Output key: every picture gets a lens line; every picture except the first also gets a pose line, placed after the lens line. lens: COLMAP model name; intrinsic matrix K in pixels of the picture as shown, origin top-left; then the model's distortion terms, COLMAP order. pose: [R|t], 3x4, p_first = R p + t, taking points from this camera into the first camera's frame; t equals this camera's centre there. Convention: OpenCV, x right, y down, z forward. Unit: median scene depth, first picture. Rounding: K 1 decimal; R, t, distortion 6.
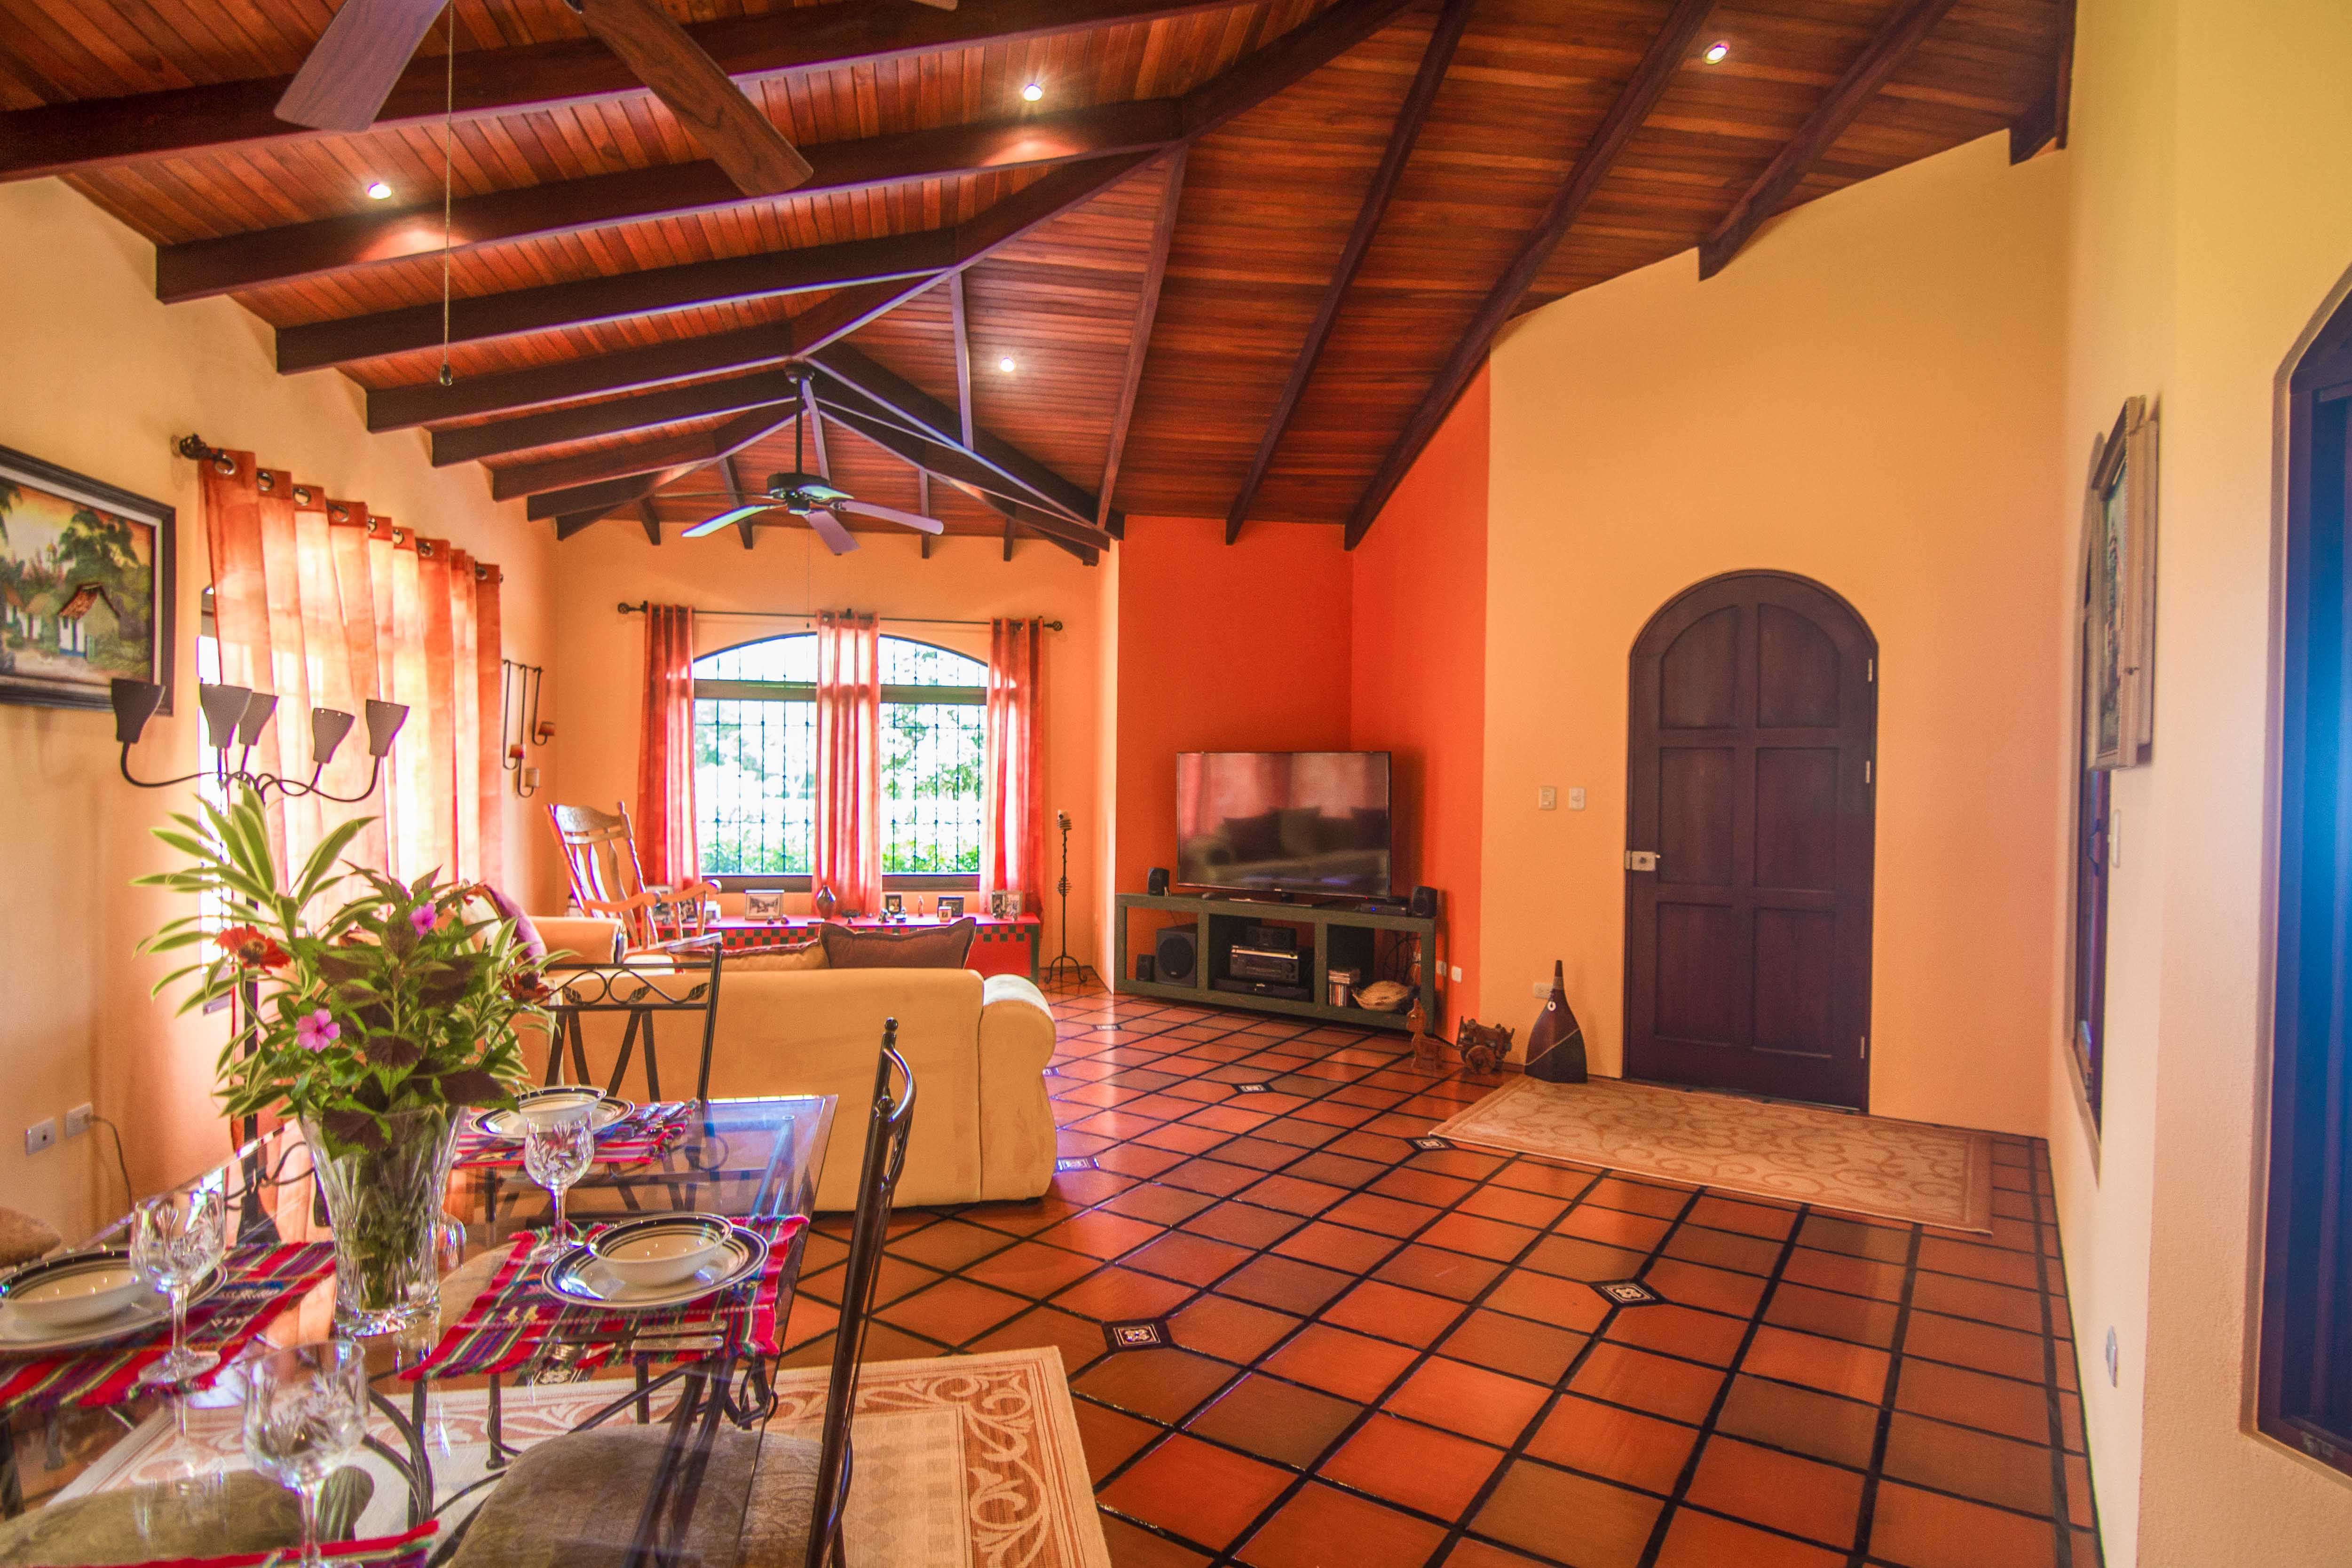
lens RADIAL K [[1245.6, 0, 1183.7], [0, 1245.6, 779.8], [0, 0, 1]] dist [-0.016282, -0.007236]
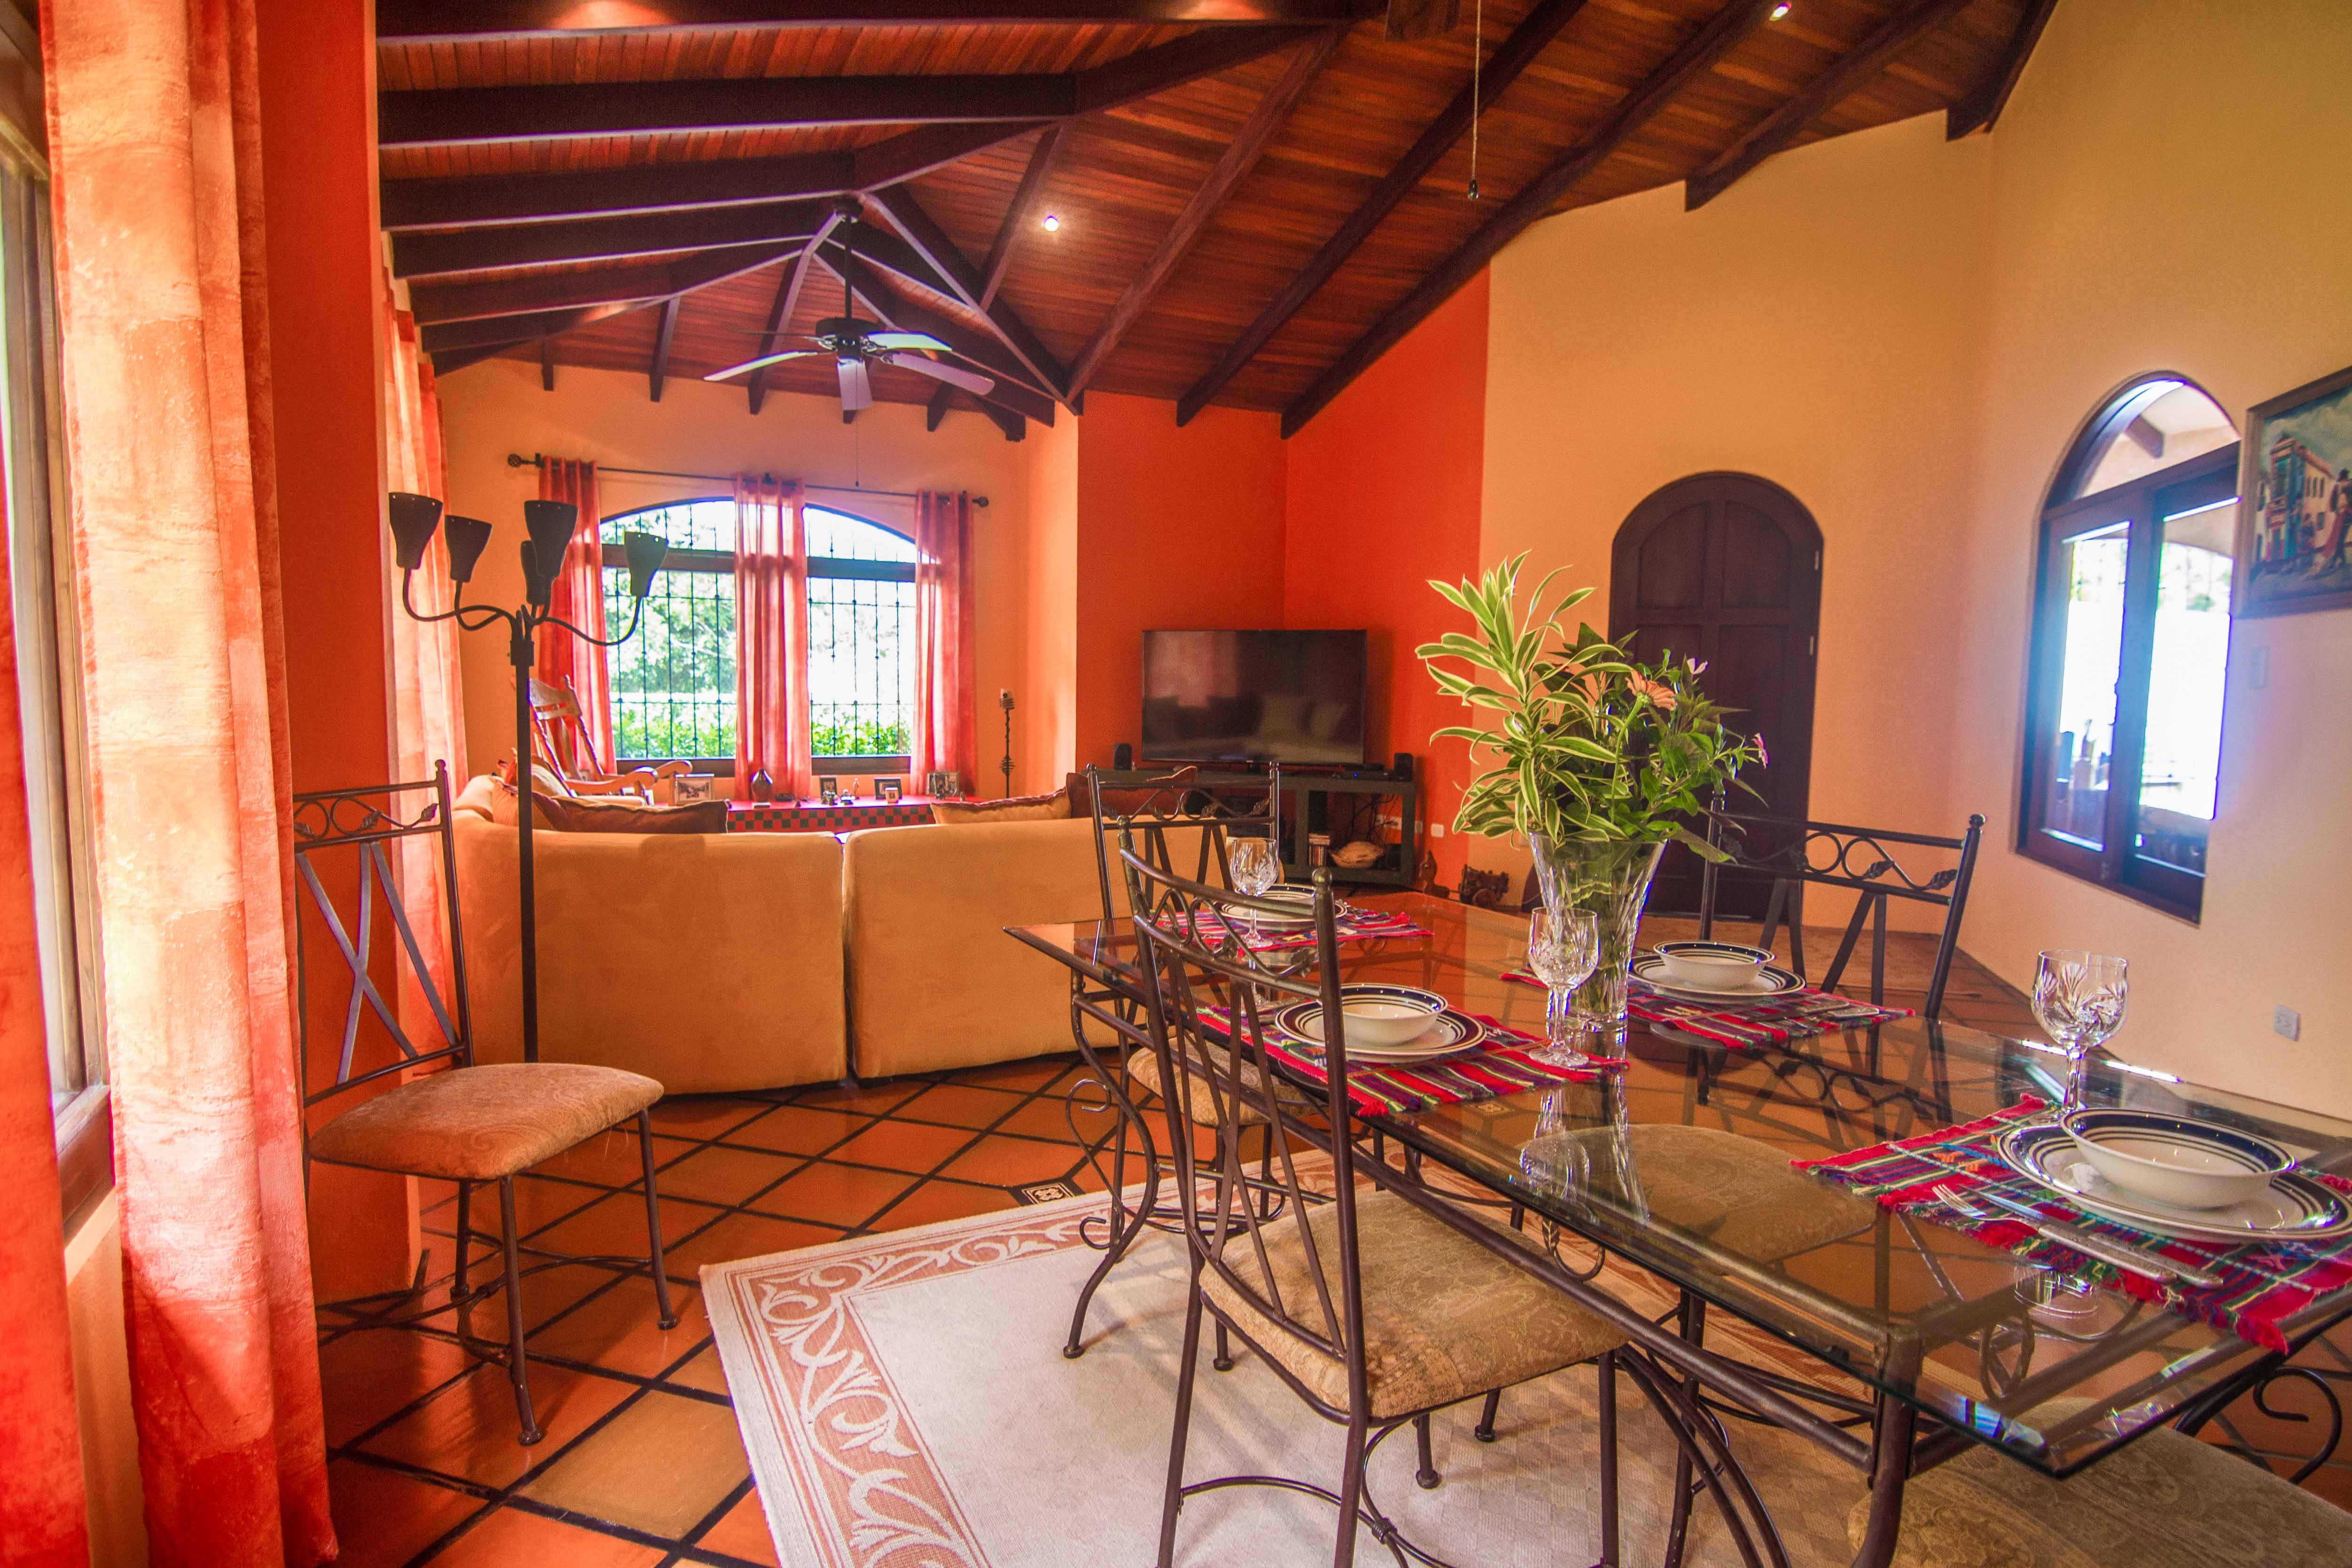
lens RADIAL K [[1245.6, 0, 1188.0], [0, 1245.6, 797.5], [0, 0, 1]] dist [-0.016282, -0.007236]
pose [[0.960279, -0.023686, 0.278035, -0.247007], [-0.001523, 0.995931, 0.090105, 0.021678], [-0.279038, -0.086950, 0.956336, -0.002721]]
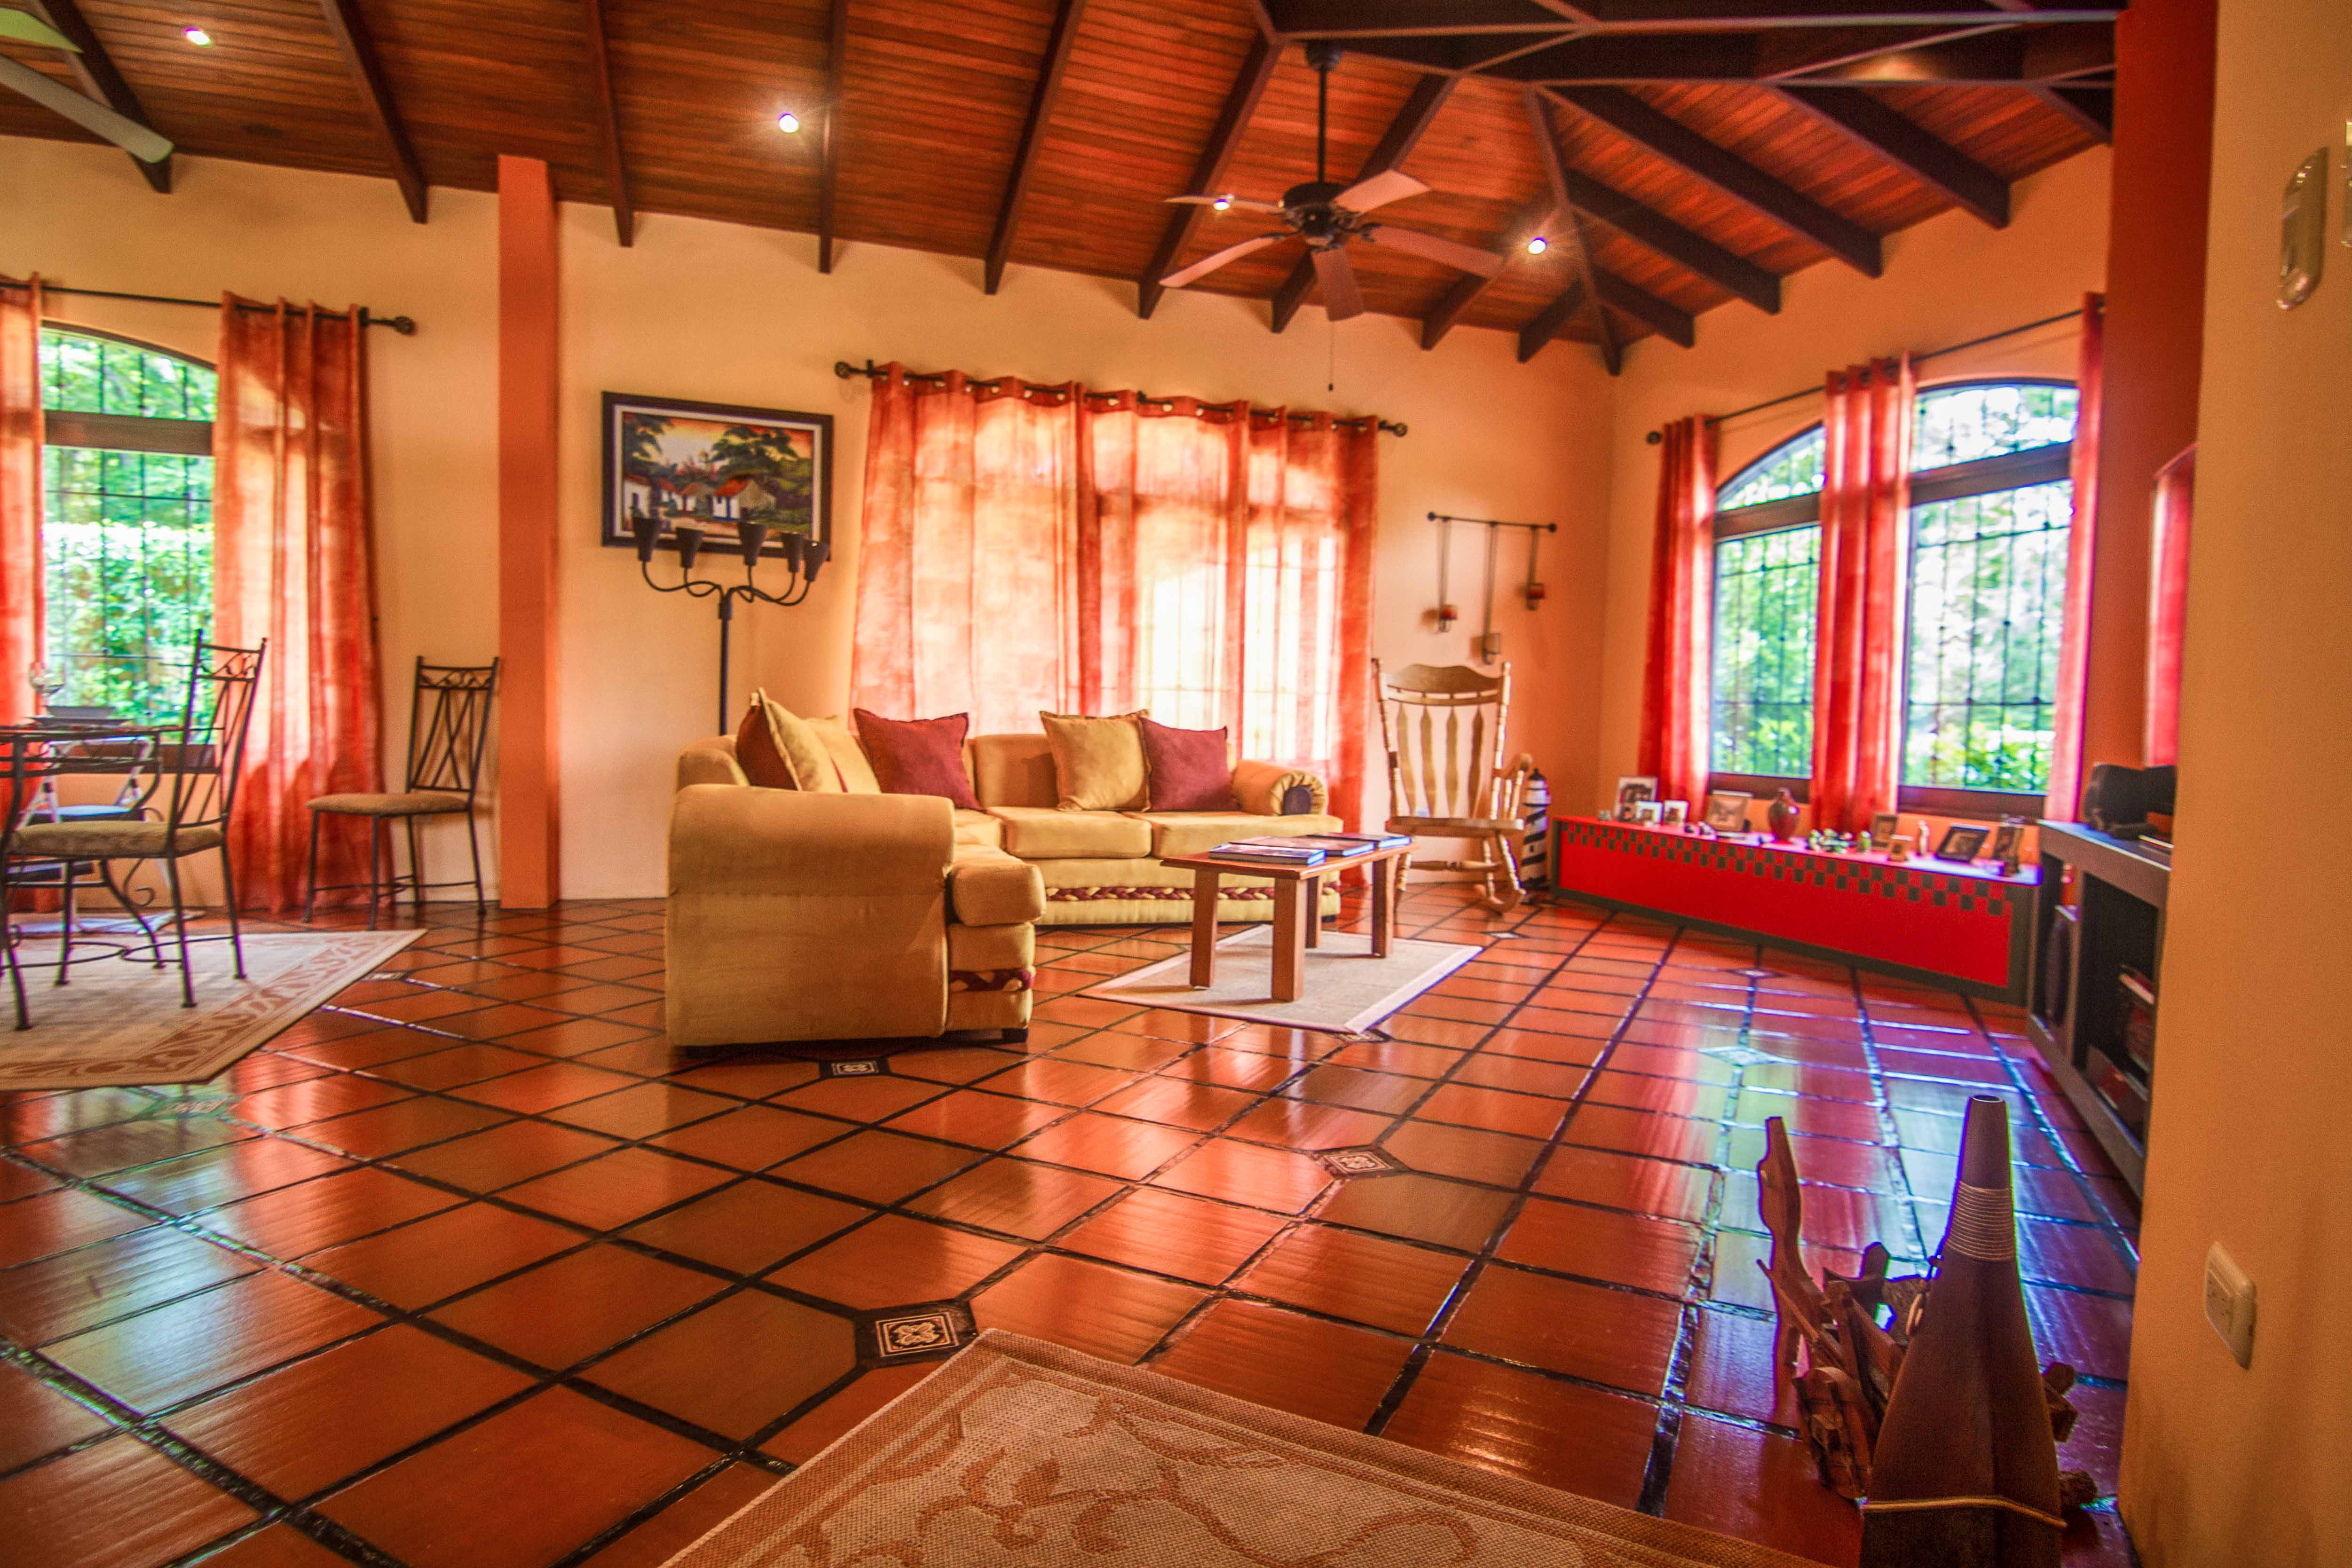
lens RADIAL K [[1245.6, 0, 1181.6], [0, 1245.6, 781.4], [0, 0, 1]] dist [-0.016282, -0.007236]
pose [[0.119056, 0.048206, -0.991717, 0.344705], [-0.035393, 0.998392, 0.044281, 0.063986], [0.992256, 0.029828, 0.120571, 0.618064]]
